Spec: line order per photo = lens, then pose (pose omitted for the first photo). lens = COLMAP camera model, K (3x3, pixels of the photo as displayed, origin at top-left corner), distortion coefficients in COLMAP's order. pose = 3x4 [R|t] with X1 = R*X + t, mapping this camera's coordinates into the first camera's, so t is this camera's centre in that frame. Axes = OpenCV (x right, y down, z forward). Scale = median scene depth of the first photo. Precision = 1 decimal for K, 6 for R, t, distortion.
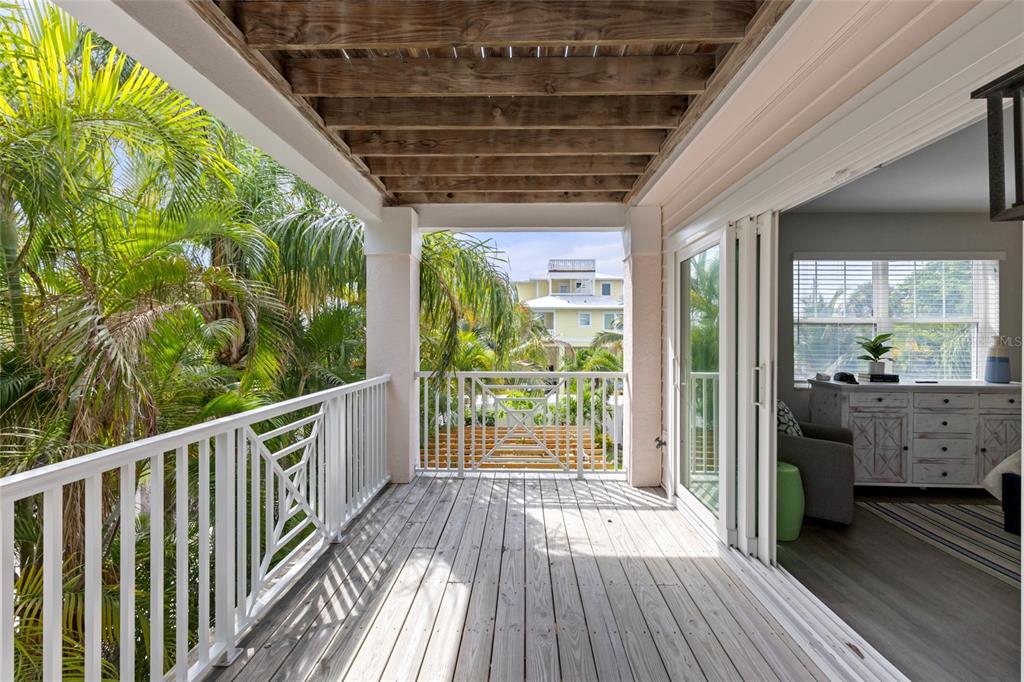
lens RADIAL K [[458.3, 0, 512.5], [0, 458.3, 336.6], [0, 0, 1]] dist [0.004898, -0.000302]
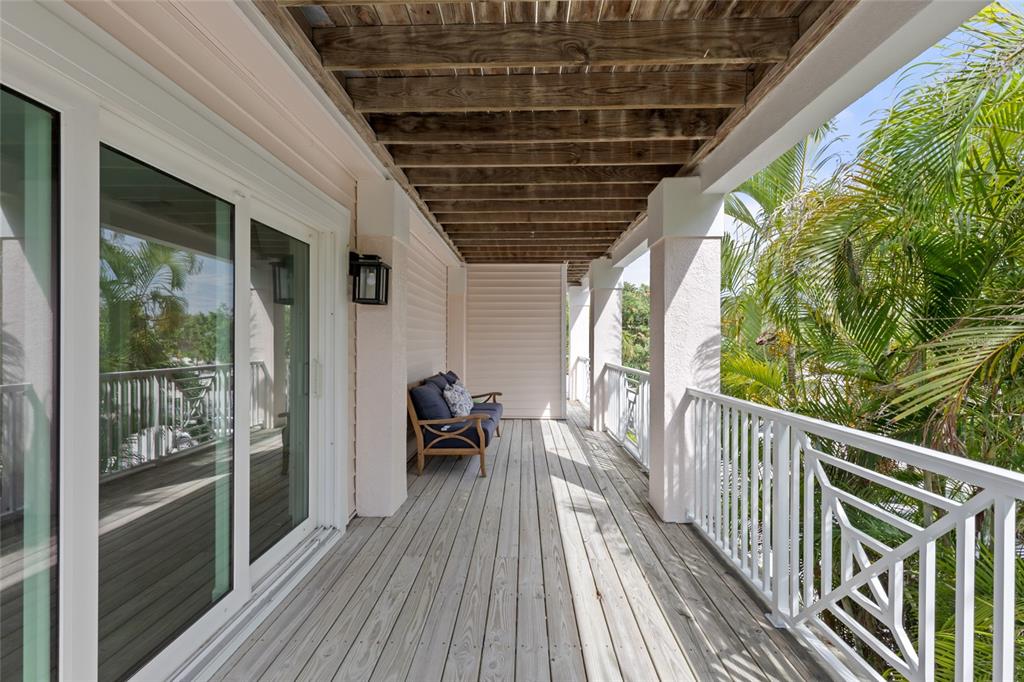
lens RADIAL K [[467.5, 0, 512.0], [0, 467.5, 341.0], [0, 0, 1]] dist [0.002755, -0.000069]
pose [[-0.999968, -0.007415, -0.003067, 0.044618], [-0.007417, 0.999972, 0.000864, 0.006727], [0.003060, 0.000887, -0.999995, 2.029937]]
